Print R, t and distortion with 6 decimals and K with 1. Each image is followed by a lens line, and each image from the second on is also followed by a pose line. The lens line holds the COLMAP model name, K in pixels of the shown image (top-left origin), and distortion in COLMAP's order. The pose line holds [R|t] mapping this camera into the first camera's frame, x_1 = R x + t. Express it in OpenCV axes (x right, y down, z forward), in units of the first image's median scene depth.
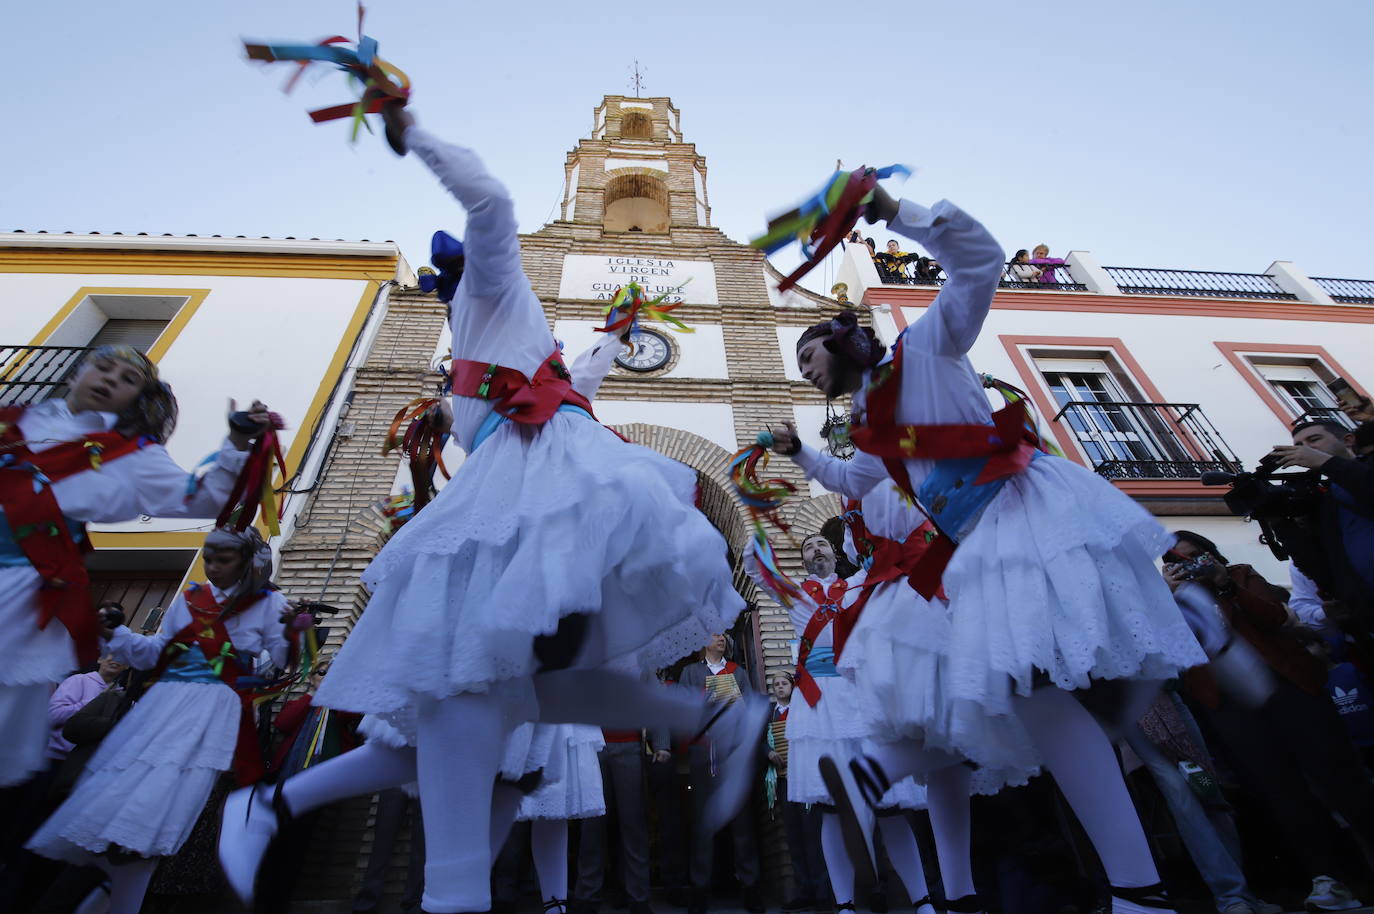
lens RADIAL K [[591.1, 0, 684.3], [0, 591.1, 459.3], [0, 0, 1]] dist [-0.003332, -0.008292]
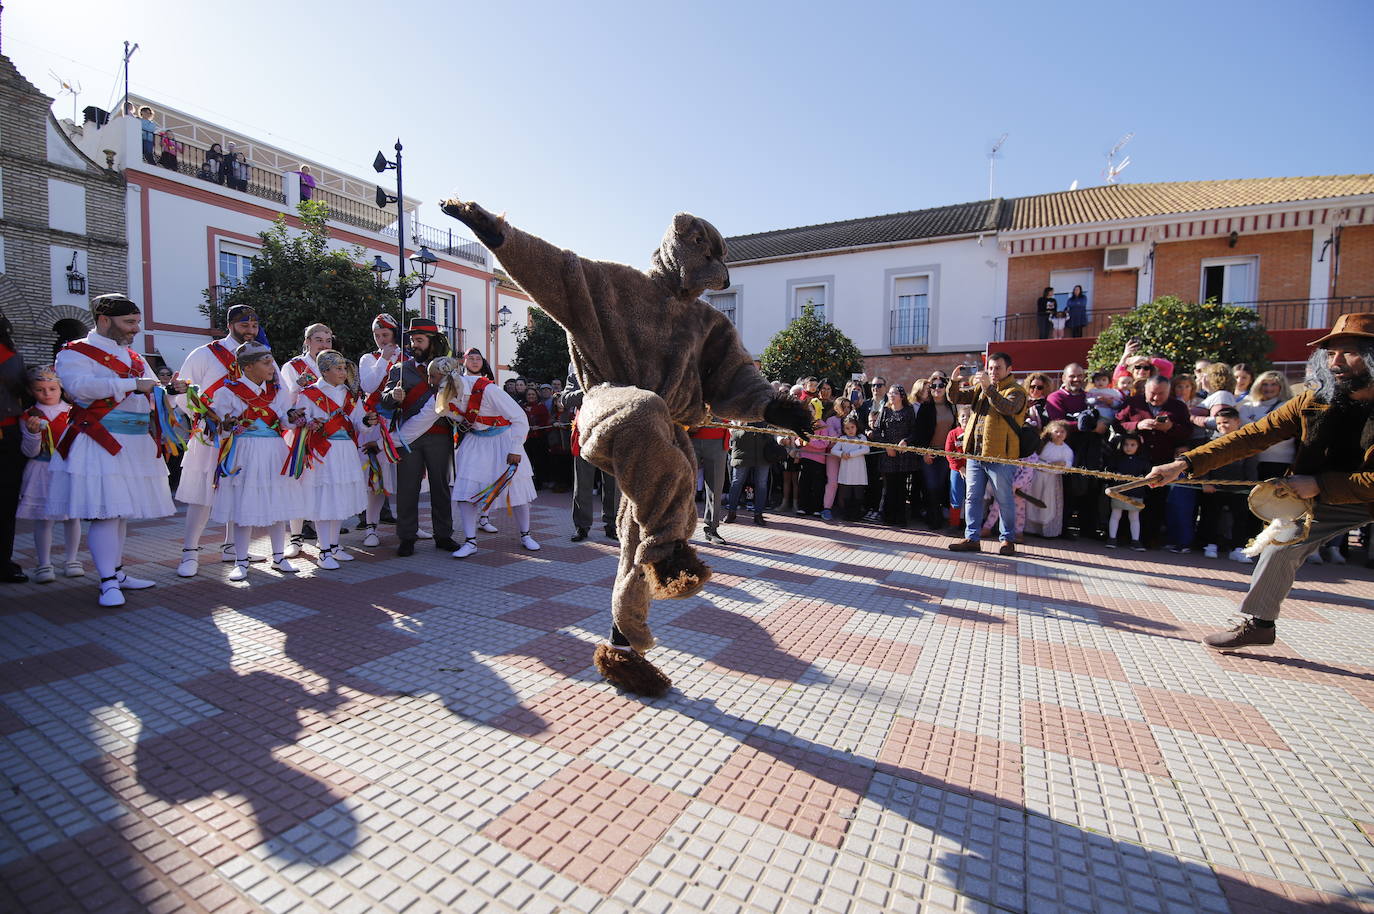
lens RADIAL K [[597.8, 0, 682.0], [0, 597.8, 460.9], [0, 0, 1]] dist [-0.001306, -0.009351]
pose [[0.541557, -0.003514, 0.840657, -0.266532], [-0.539624, 0.765327, 0.350829, -1.172792], [-0.644611, -0.643632, 0.412572, -1.331576]]
